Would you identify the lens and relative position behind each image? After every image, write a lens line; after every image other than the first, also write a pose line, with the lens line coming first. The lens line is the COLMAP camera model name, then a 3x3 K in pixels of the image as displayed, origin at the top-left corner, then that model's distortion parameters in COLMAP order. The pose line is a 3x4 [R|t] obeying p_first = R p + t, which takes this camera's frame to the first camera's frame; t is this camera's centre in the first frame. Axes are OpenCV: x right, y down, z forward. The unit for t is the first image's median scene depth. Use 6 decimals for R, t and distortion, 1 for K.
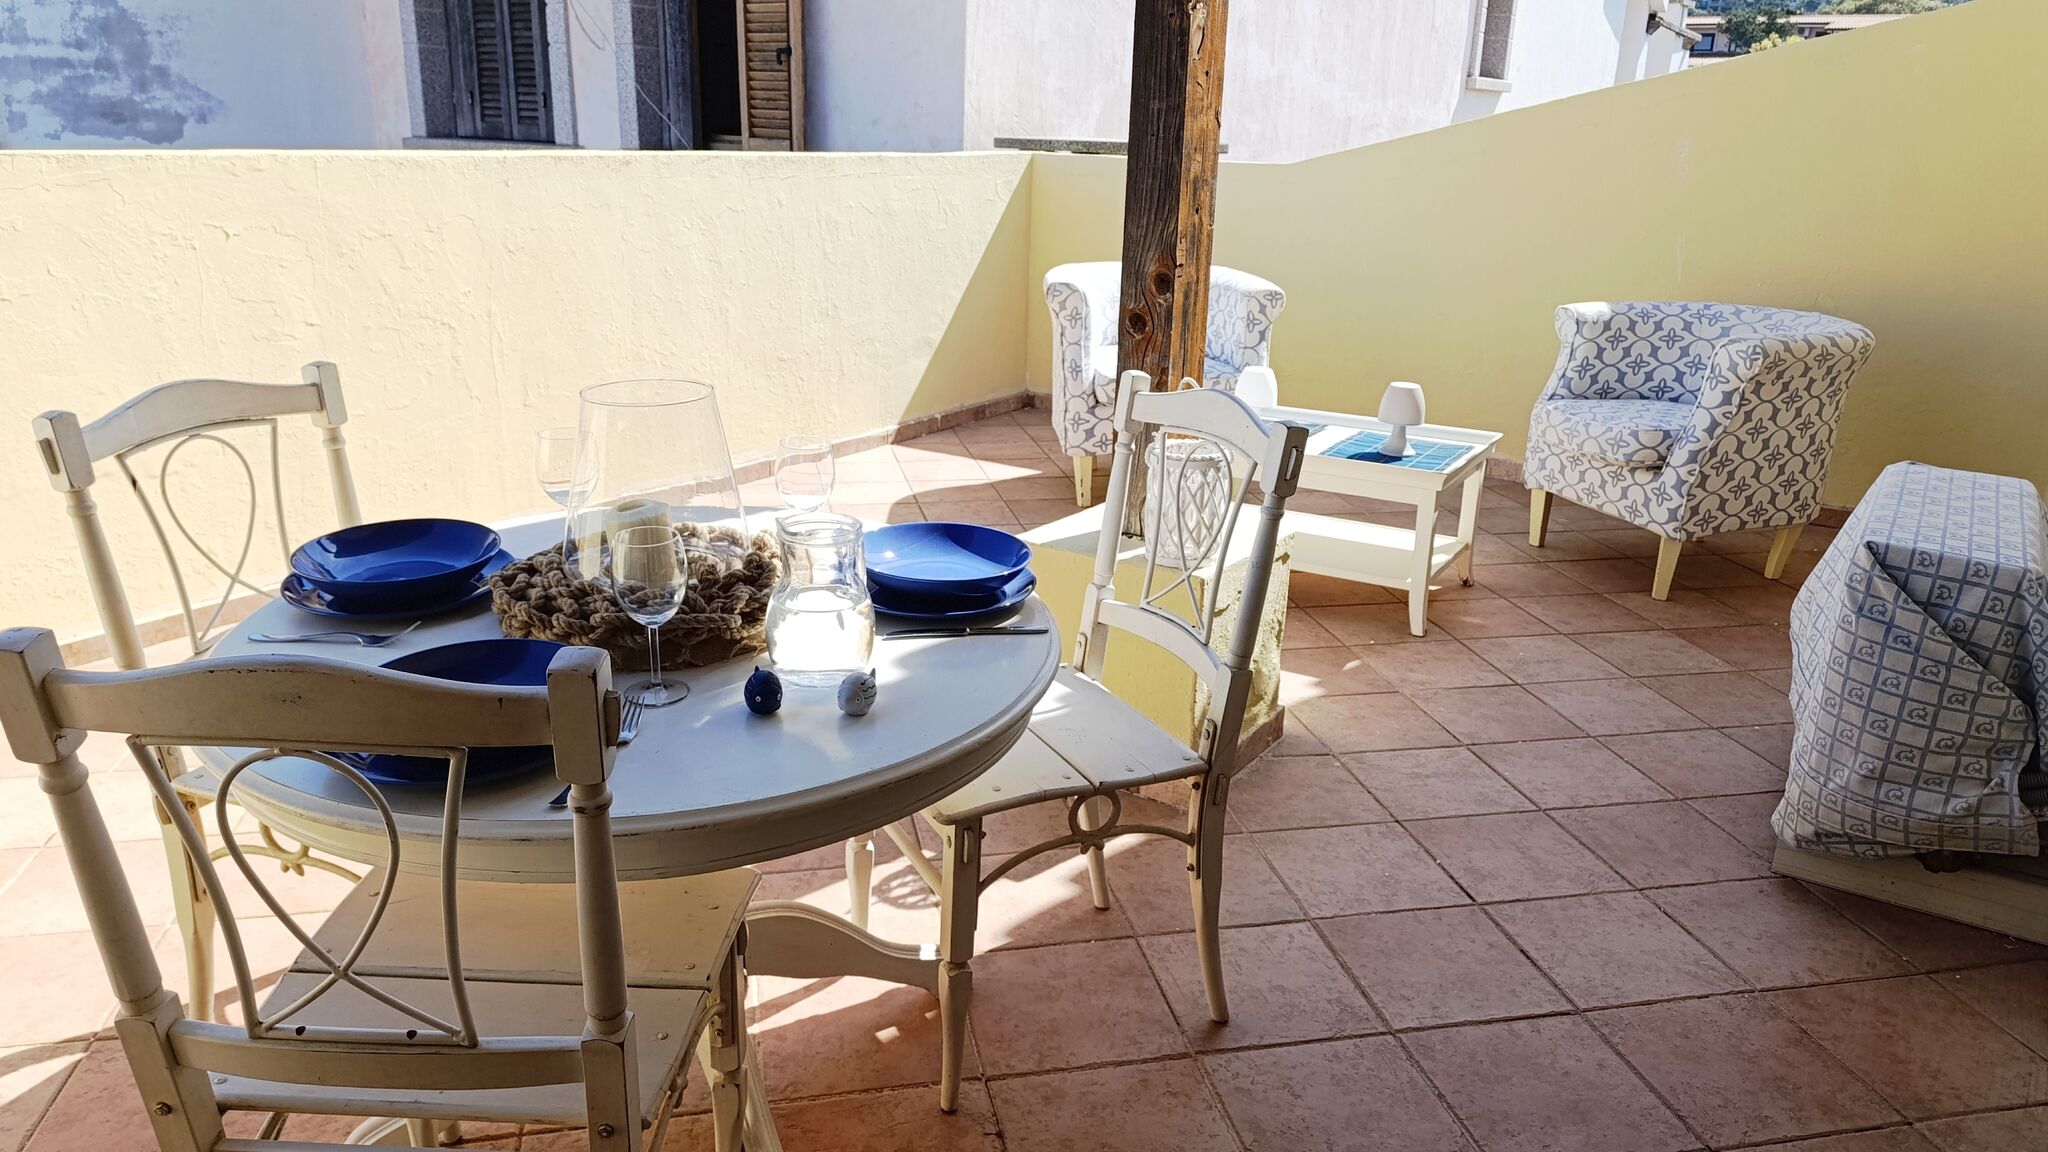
lens RADIAL K [[1409.3, 0, 1024.0], [0, 1409.3, 576.0], [0, 0, 1]] dist [0.039789, -0.047954]
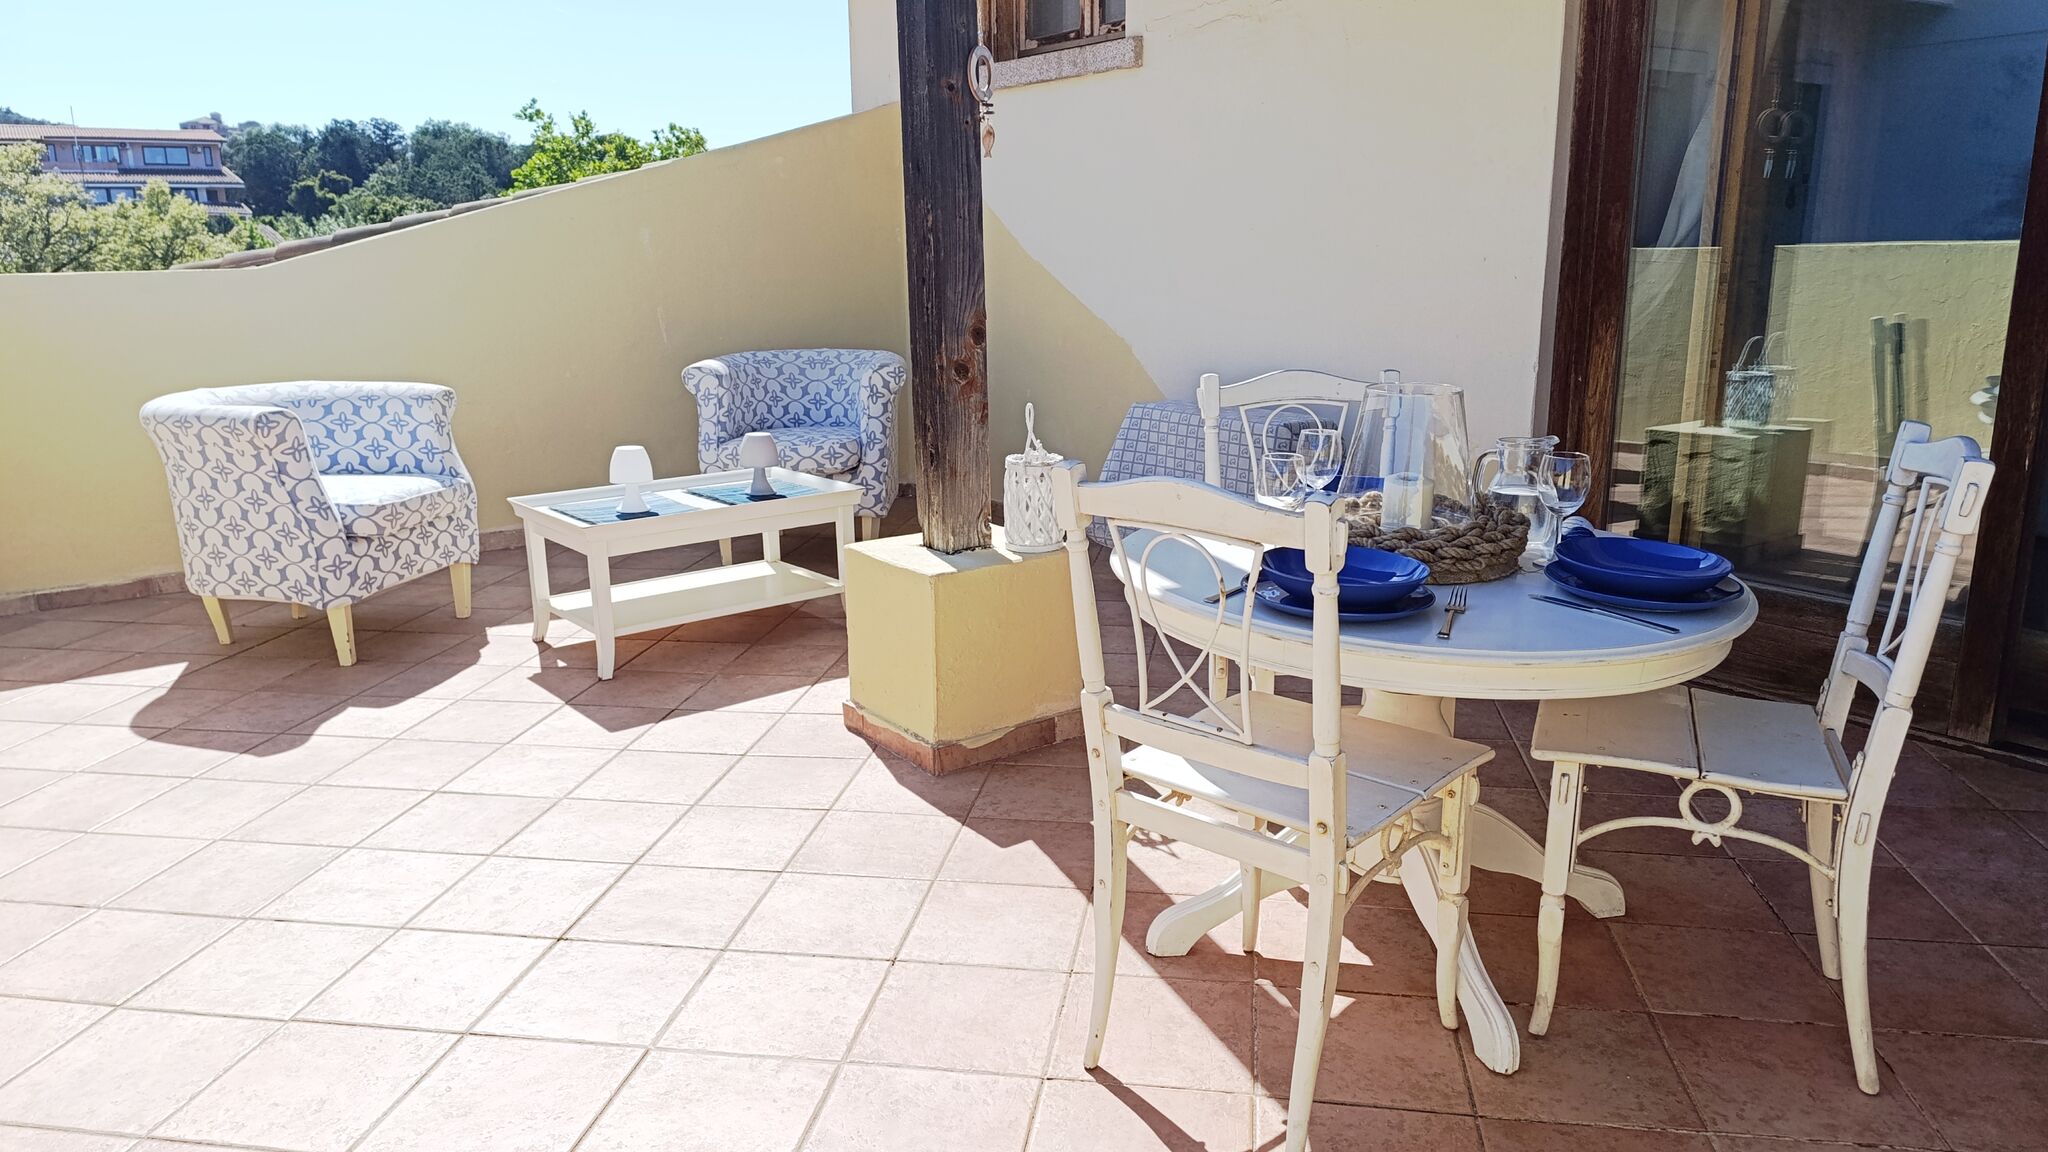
lens RADIAL K [[1415.0, 0, 1033.0], [0, 1415.0, 573.1], [0, 0, 1]] dist [0.065939, -0.087711]
pose [[0.351195, -0.244361, 0.903853, -0.725941], [0.310048, 0.941231, 0.133997, -0.111789], [-0.883477, 0.233178, 0.406319, 0.344418]]
